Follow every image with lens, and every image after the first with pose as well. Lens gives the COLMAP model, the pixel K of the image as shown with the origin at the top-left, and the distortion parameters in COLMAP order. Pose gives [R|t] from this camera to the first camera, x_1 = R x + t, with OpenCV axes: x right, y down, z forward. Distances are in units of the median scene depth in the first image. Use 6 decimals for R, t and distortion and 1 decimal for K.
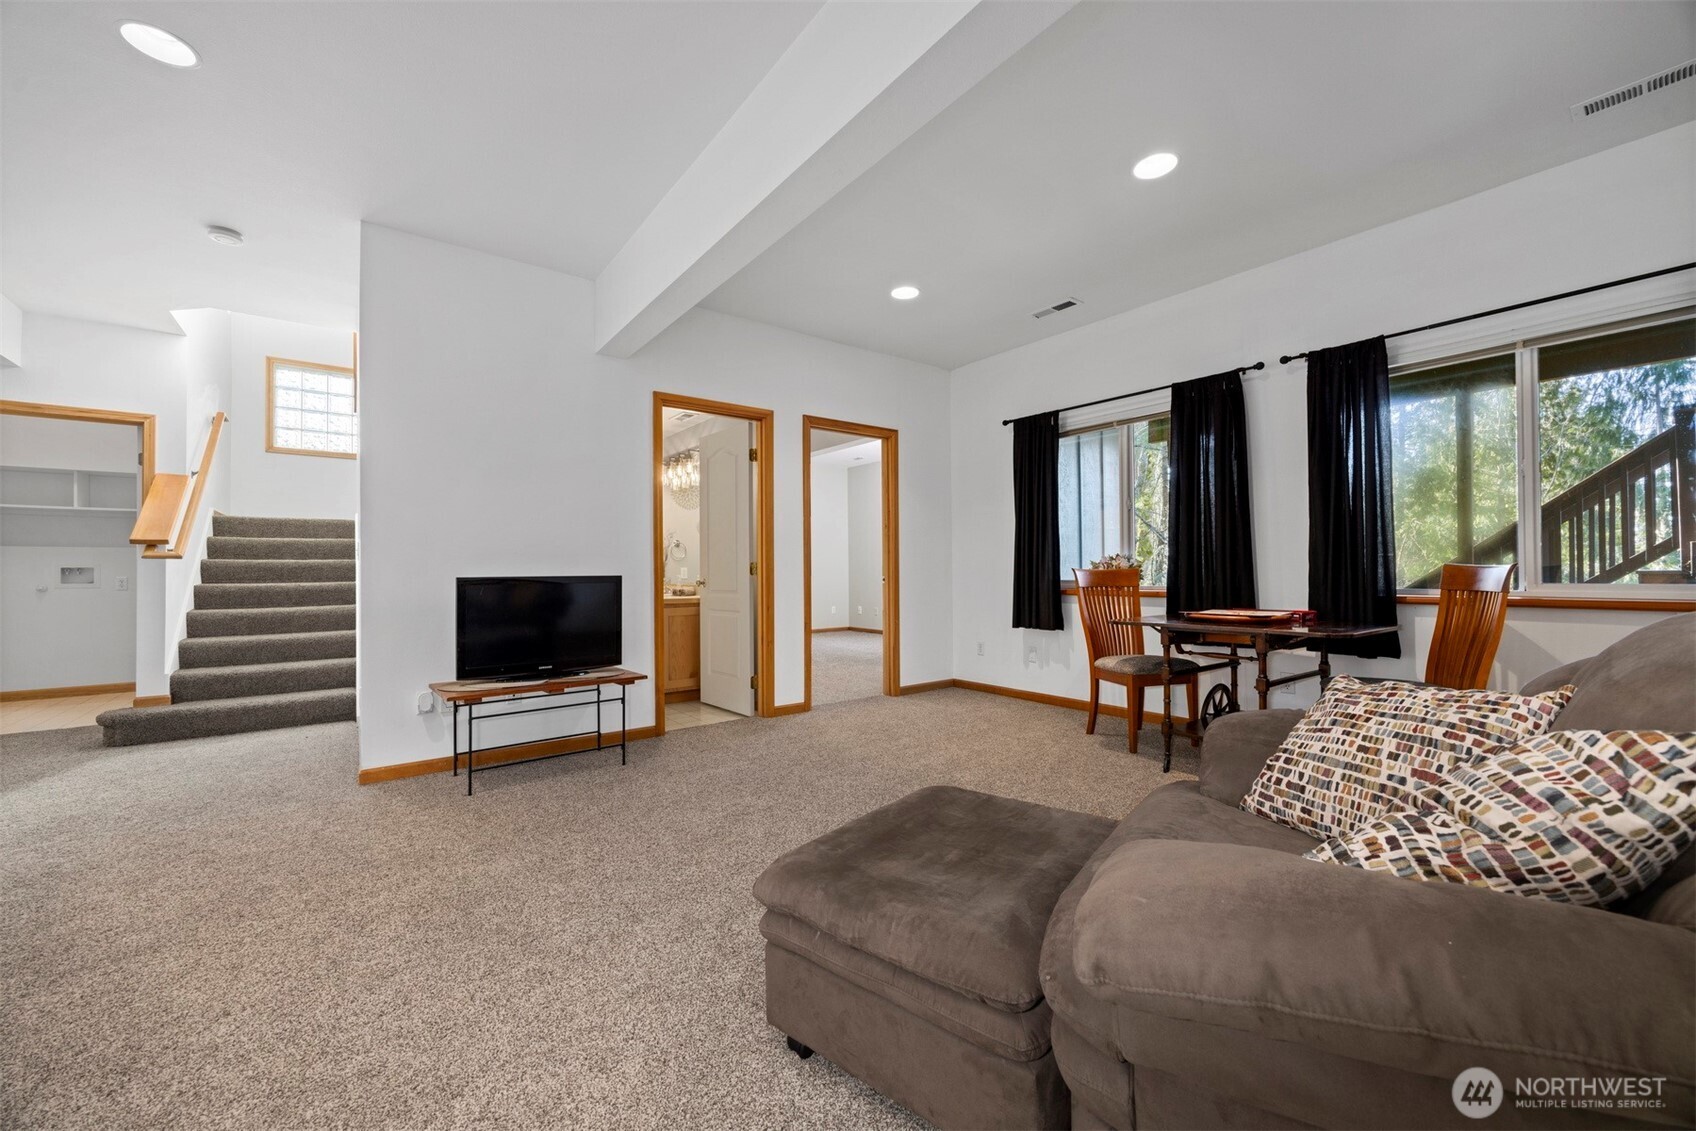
lens RADIAL K [[656.9, 0, 848.0], [0, 656.9, 565.5], [0, 0, 1]] dist [-0.000447, -0.000030]
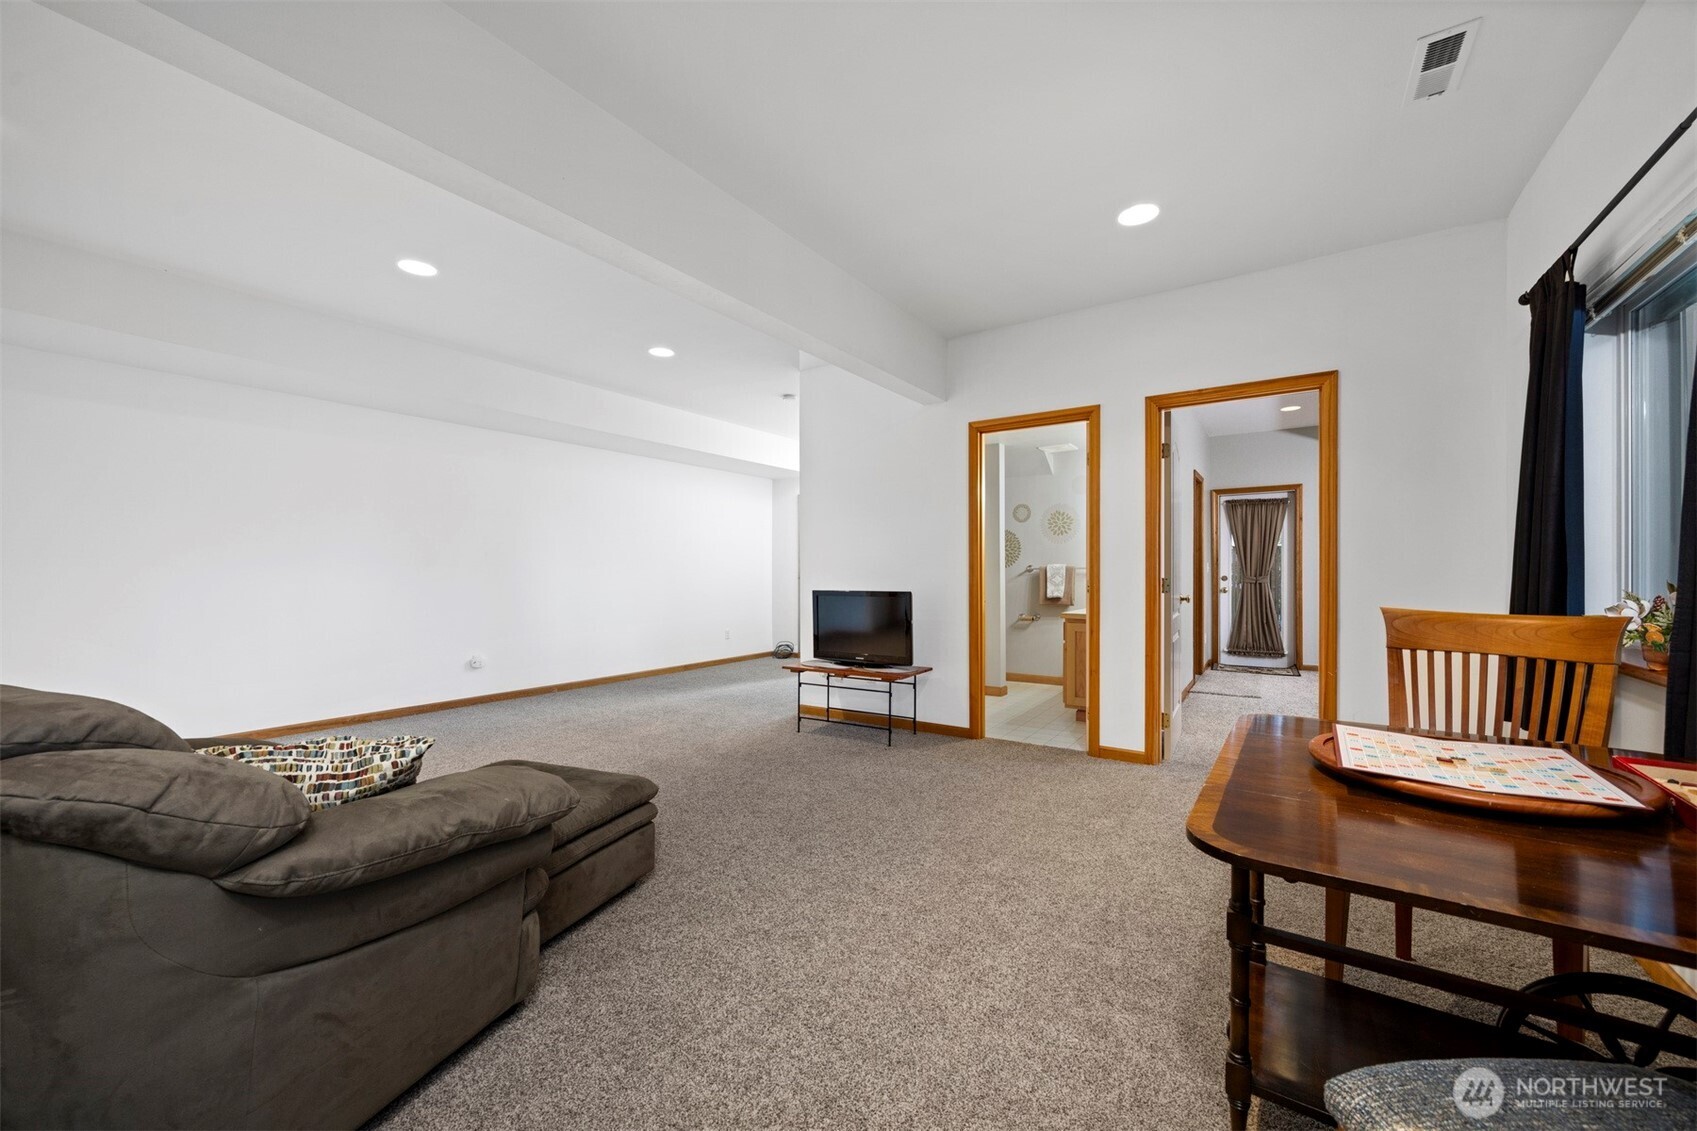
lens RADIAL K [[657.3, 0, 848.5], [0, 657.3, 565.5], [0, 0, 1]] dist [-0.000447, -0.000030]
pose [[0.325148, 0.000626, -0.945663, 0.753644], [0.015204, 0.999867, 0.005889, -0.041825], [0.945541, -0.016292, 0.325095, 0.503552]]
